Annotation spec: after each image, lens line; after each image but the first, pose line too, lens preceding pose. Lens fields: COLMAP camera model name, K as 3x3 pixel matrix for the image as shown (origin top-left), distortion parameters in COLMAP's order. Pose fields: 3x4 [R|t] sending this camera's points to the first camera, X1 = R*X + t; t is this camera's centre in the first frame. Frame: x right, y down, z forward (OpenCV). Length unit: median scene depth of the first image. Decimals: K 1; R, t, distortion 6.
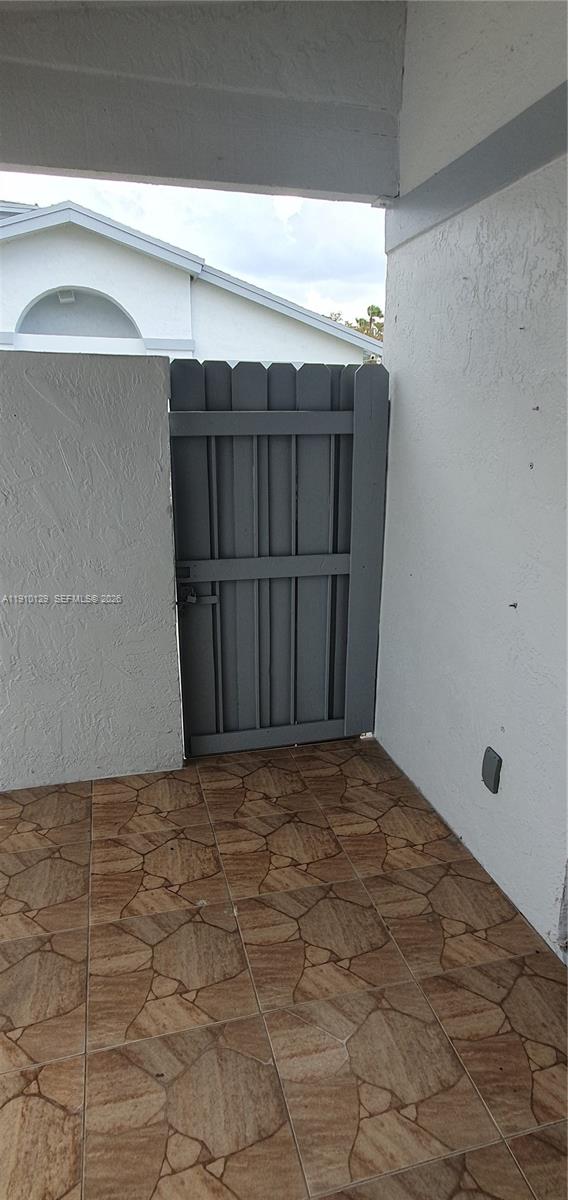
lens RADIAL K [[661.1, 0, 292.1], [0, 661.1, 609.0], [0, 0, 1]] dist [-0.000823, -0.002015]
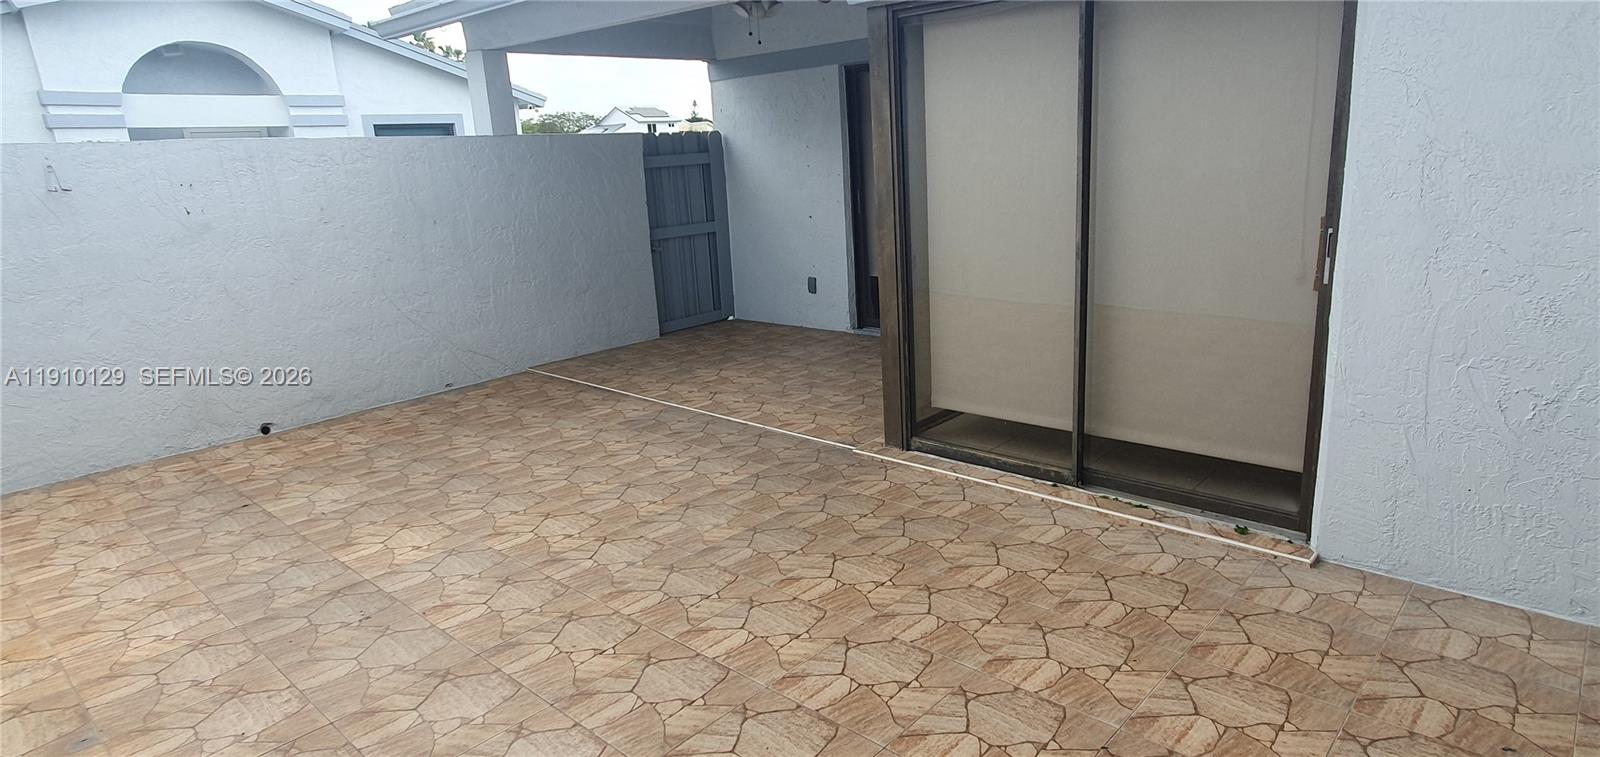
lens RADIAL K [[881.4, 0, 798.5], [0, 881.4, 370.5], [0, 0, 1]] dist [-0.000823, -0.002015]
pose [[0.838945, -0.180273, 0.513490, -1.173546], [0.206257, 0.978476, 0.006533, 0.401364], [-0.503616, 0.100430, 0.858071, -1.414969]]
